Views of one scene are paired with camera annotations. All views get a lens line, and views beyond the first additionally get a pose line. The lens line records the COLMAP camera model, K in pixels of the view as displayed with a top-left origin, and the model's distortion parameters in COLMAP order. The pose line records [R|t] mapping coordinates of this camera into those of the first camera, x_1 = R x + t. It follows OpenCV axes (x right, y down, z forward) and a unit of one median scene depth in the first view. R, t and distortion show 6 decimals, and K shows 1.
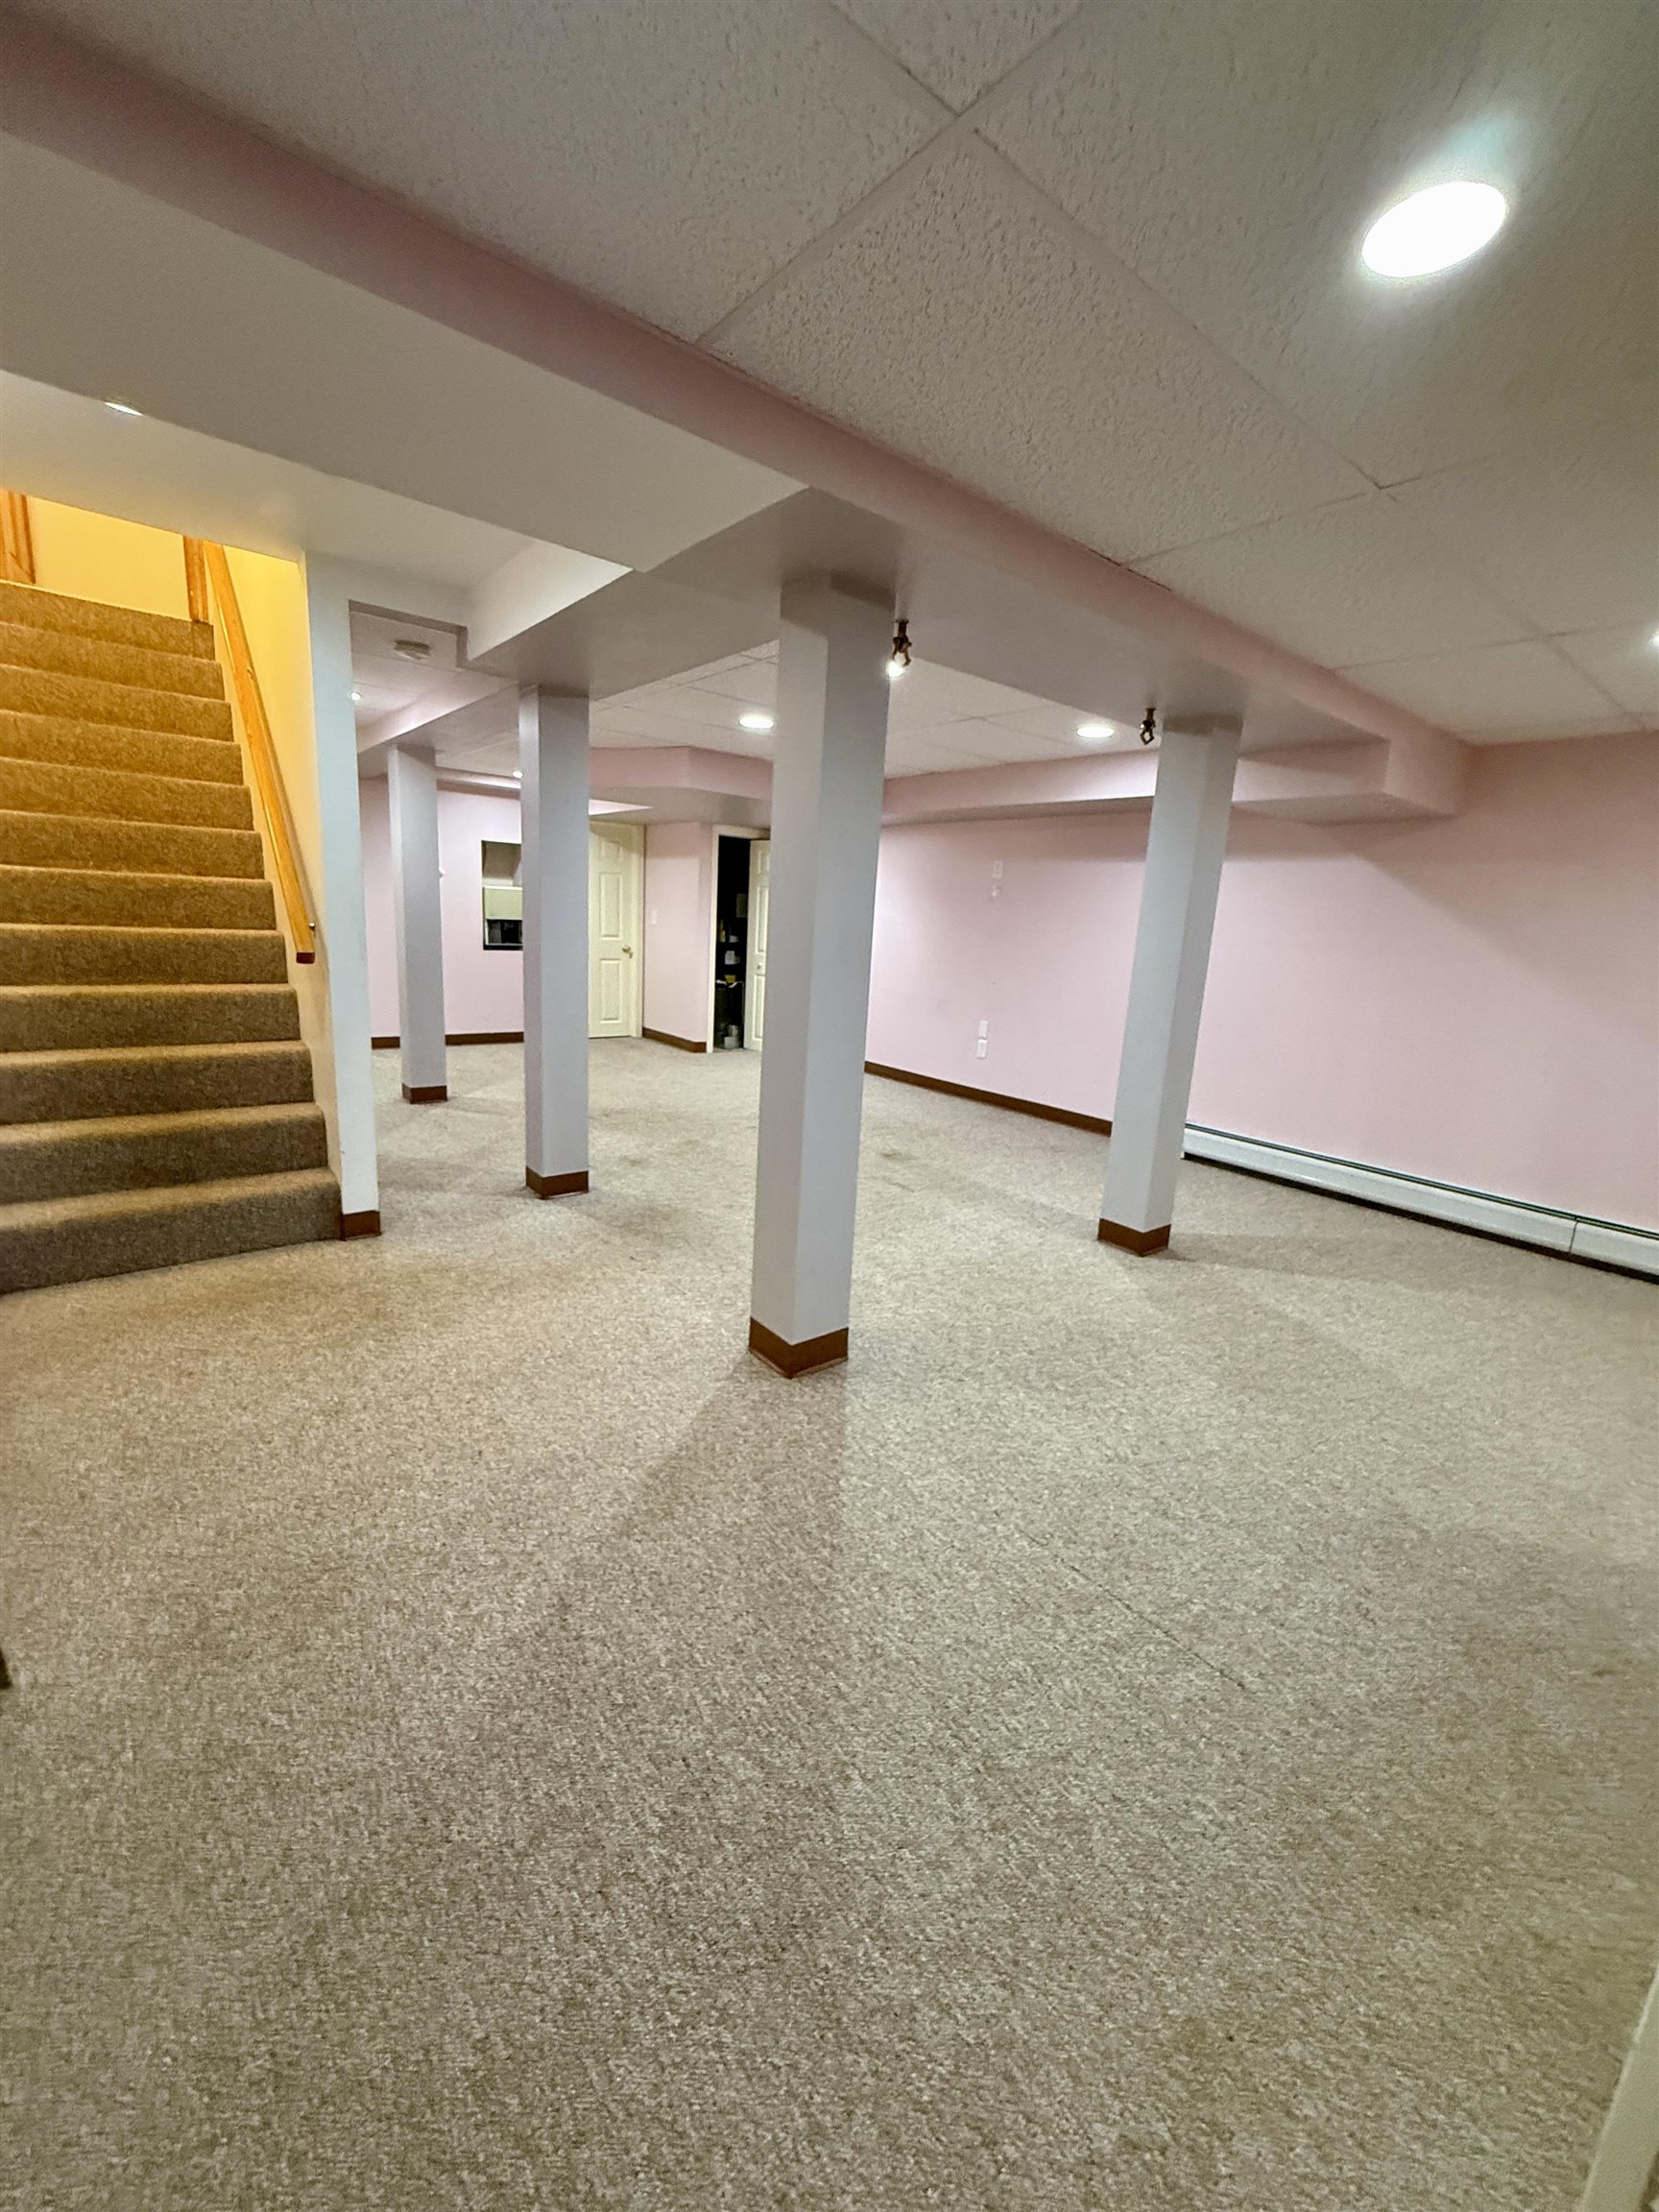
lens RADIAL K [[891.5, 0, 836.3], [0, 891.5, 1099.2], [0, 0, 1]] dist [-0.000261, 0.000189]
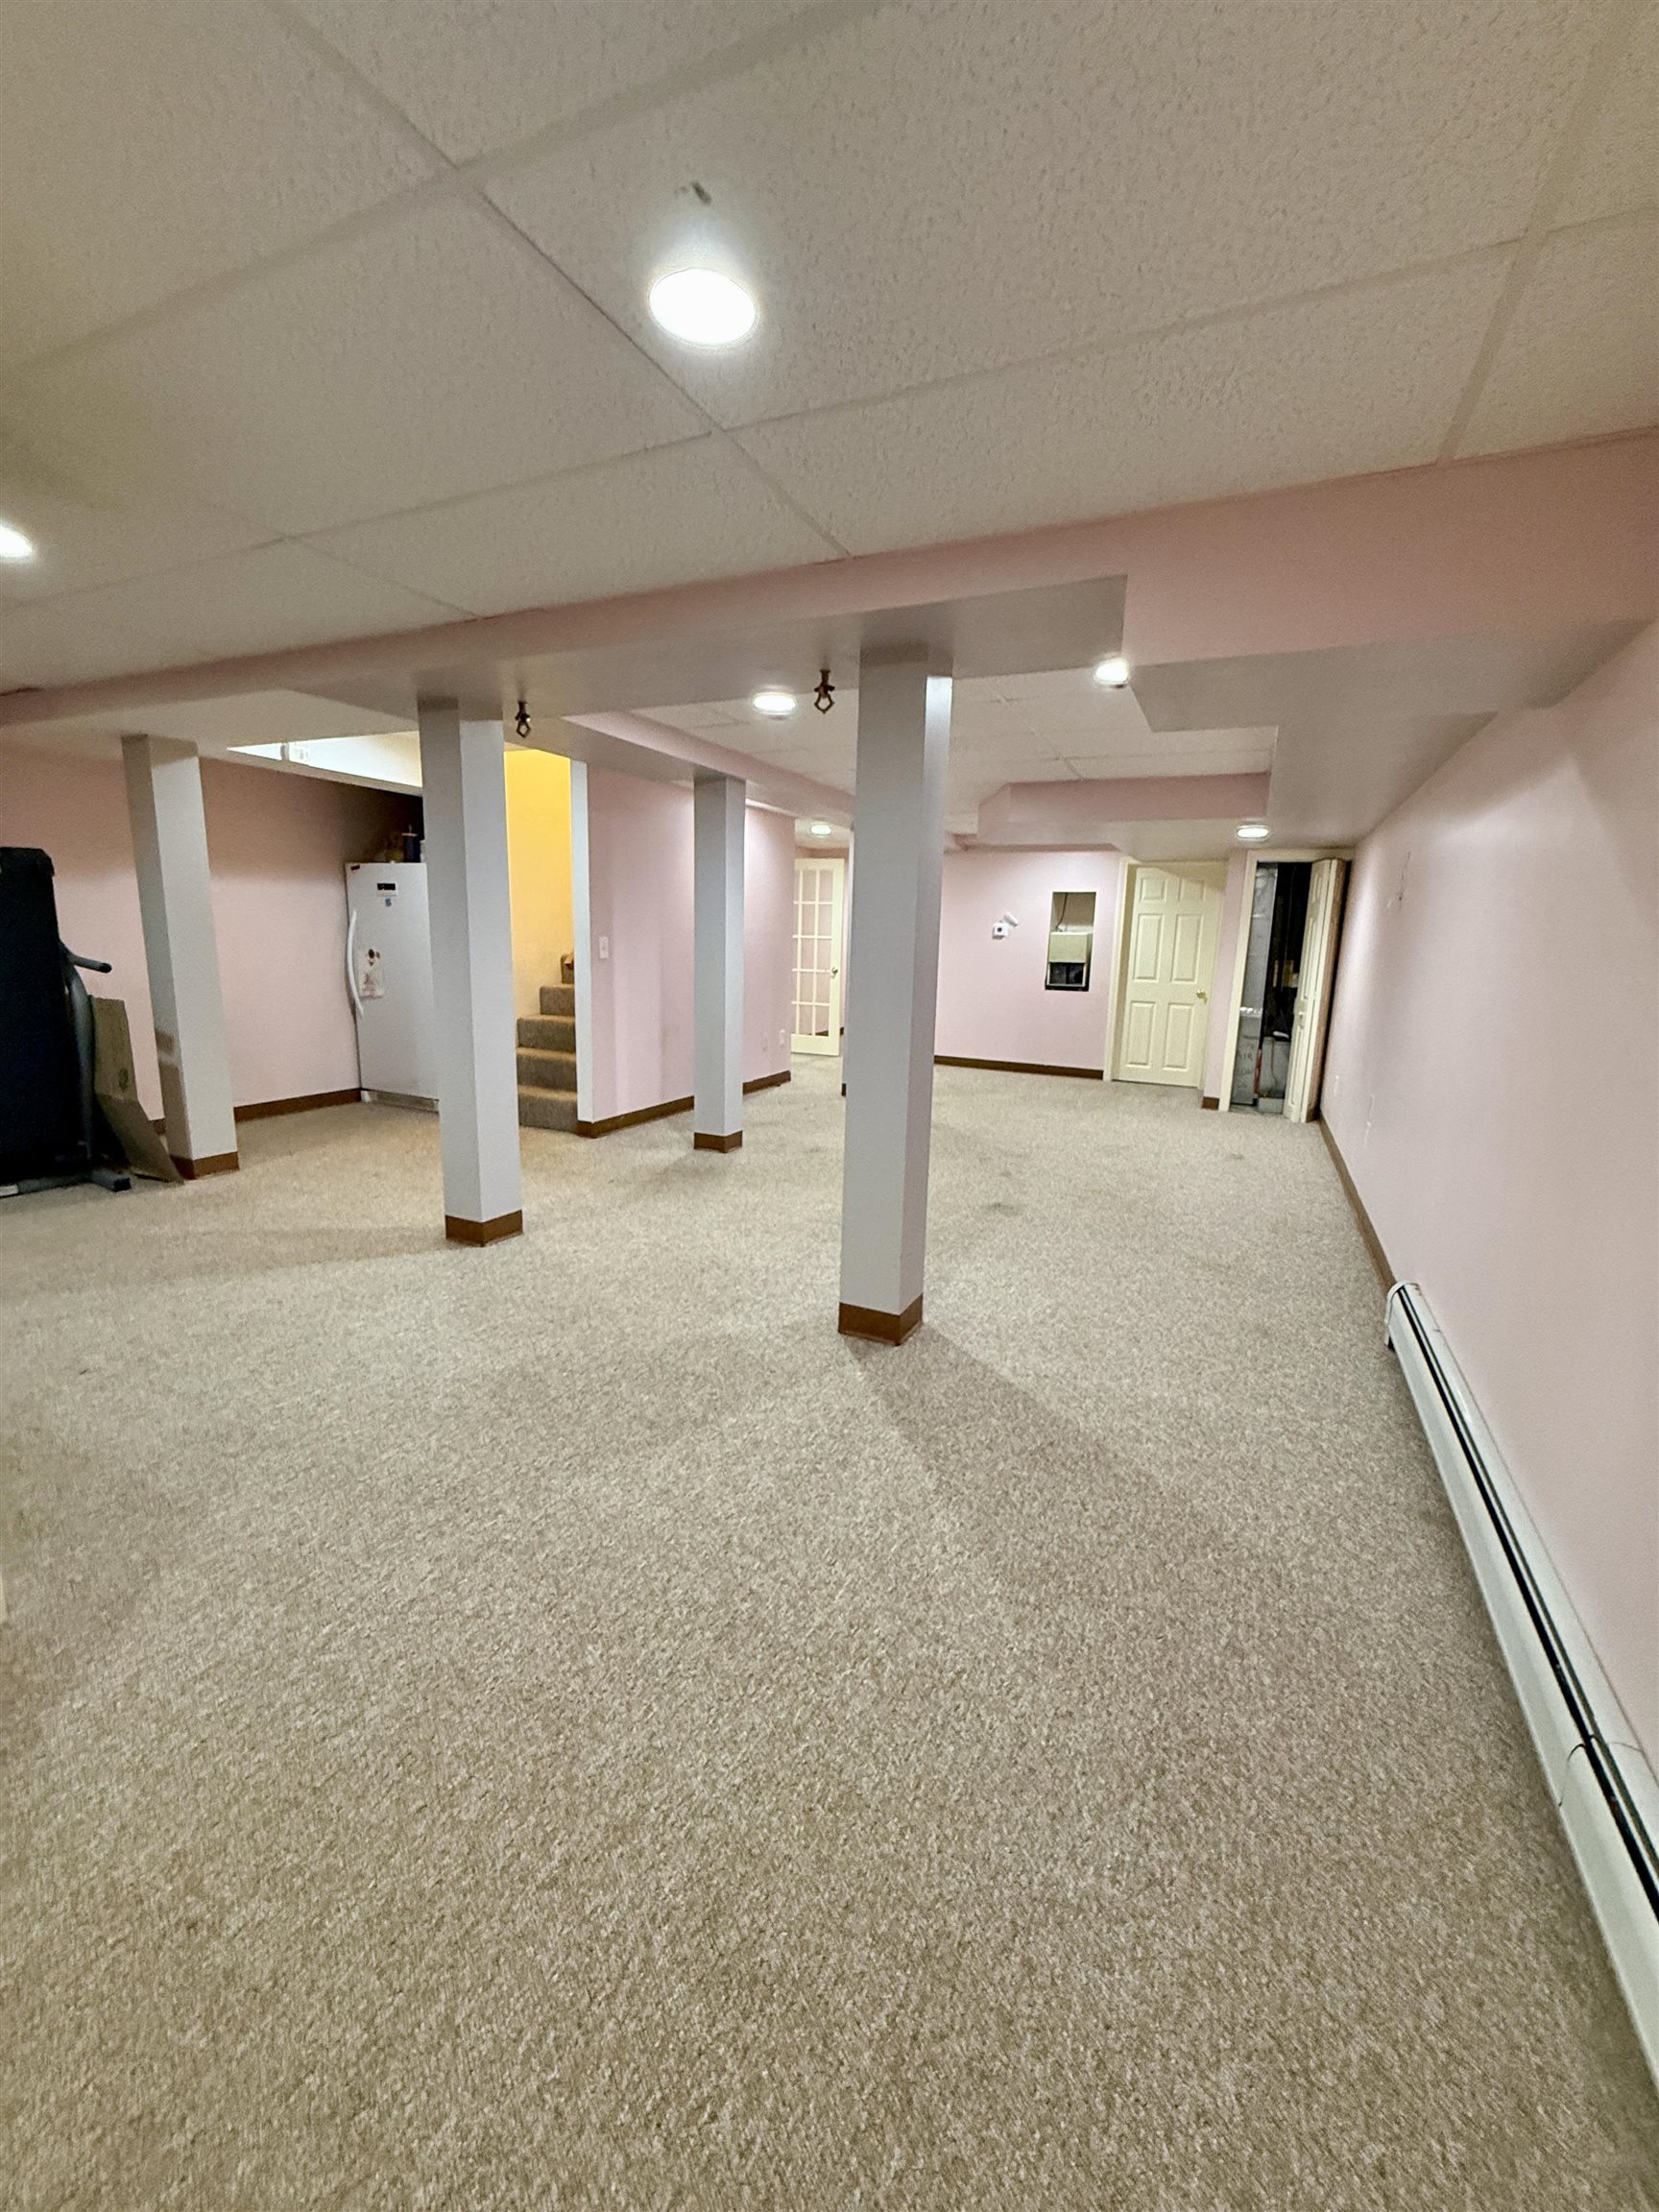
lens RADIAL K [[891.5, 0, 832.2], [0, 891.5, 1106.6], [0, 0, 1]] dist [-0.000261, 0.000189]
pose [[0.427687, 0.127226, -0.894929, 1.135405], [-0.187257, 0.981039, 0.049978, -0.069071], [0.884318, 0.146206, 0.443401, 0.665192]]
